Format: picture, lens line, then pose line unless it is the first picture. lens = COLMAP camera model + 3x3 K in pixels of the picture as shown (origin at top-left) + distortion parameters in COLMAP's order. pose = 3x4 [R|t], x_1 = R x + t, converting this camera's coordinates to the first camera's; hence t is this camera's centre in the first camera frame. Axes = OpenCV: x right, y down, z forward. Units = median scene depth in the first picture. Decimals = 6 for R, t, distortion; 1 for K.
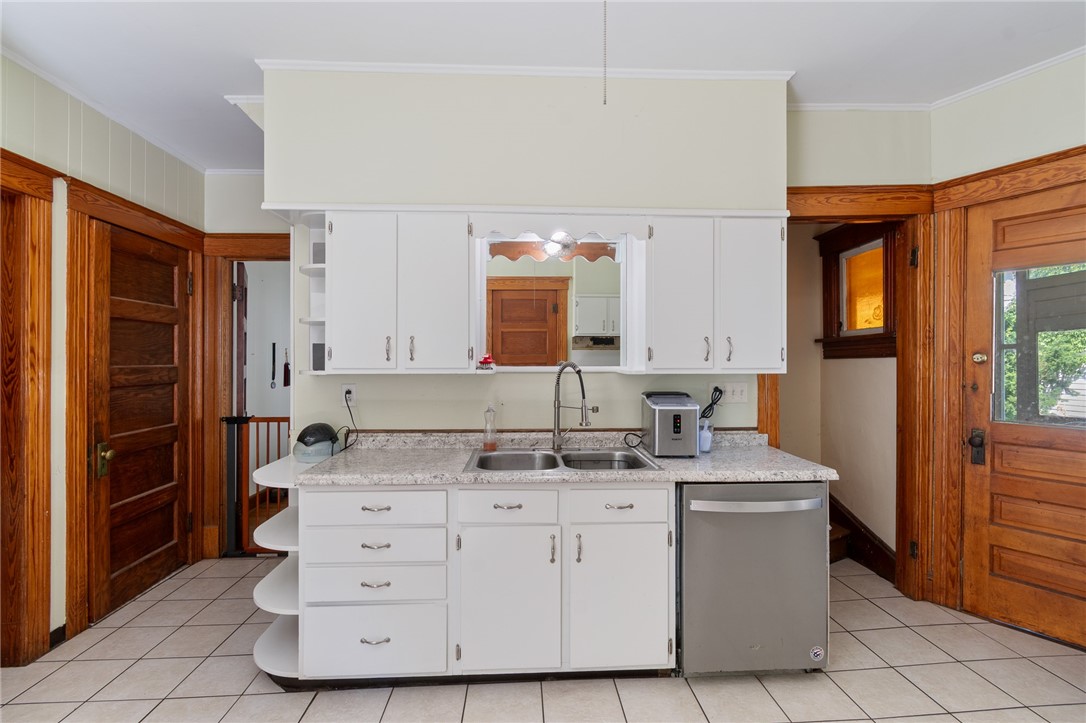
lens RADIAL K [[524.0, 0, 542.2], [0, 524.0, 360.3], [0, 0, 1]] dist [0.001369, -0.000849]
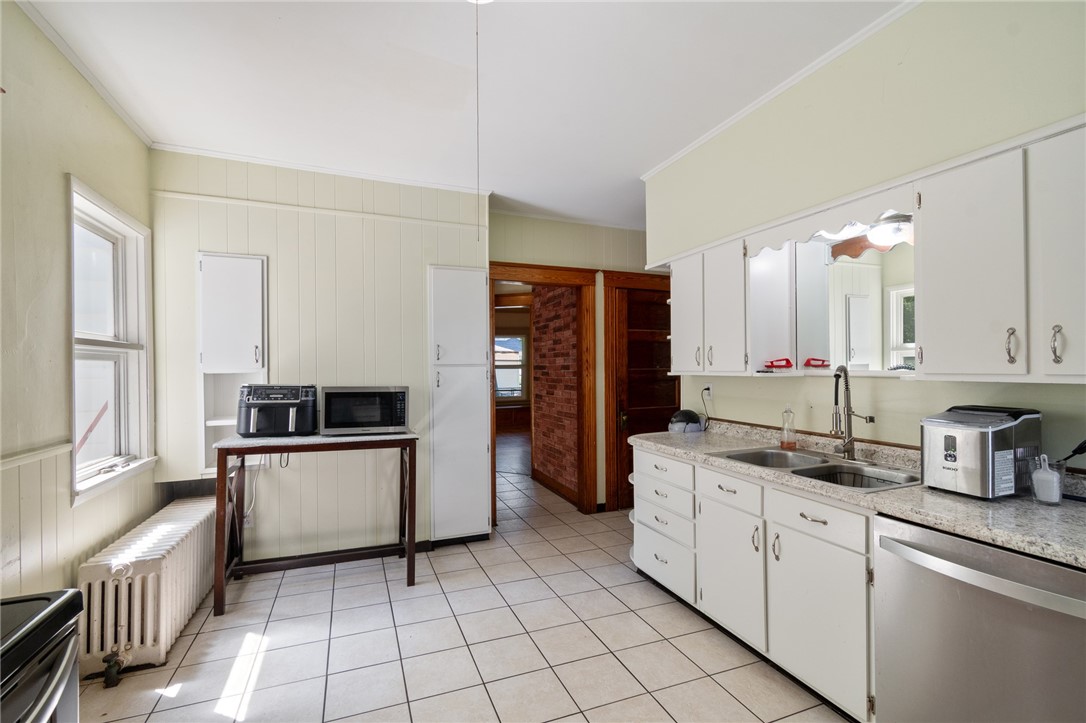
lens RADIAL K [[477.1, 0, 542.8], [0, 477.1, 367.9], [0, 0, 1]] dist [0.001247, -0.001836]
pose [[0.325192, -0.000020, -0.945648, 0.658691], [0.006738, 0.999975, 0.002296, 0.002129], [0.945624, -0.007118, 0.325184, 0.216517]]
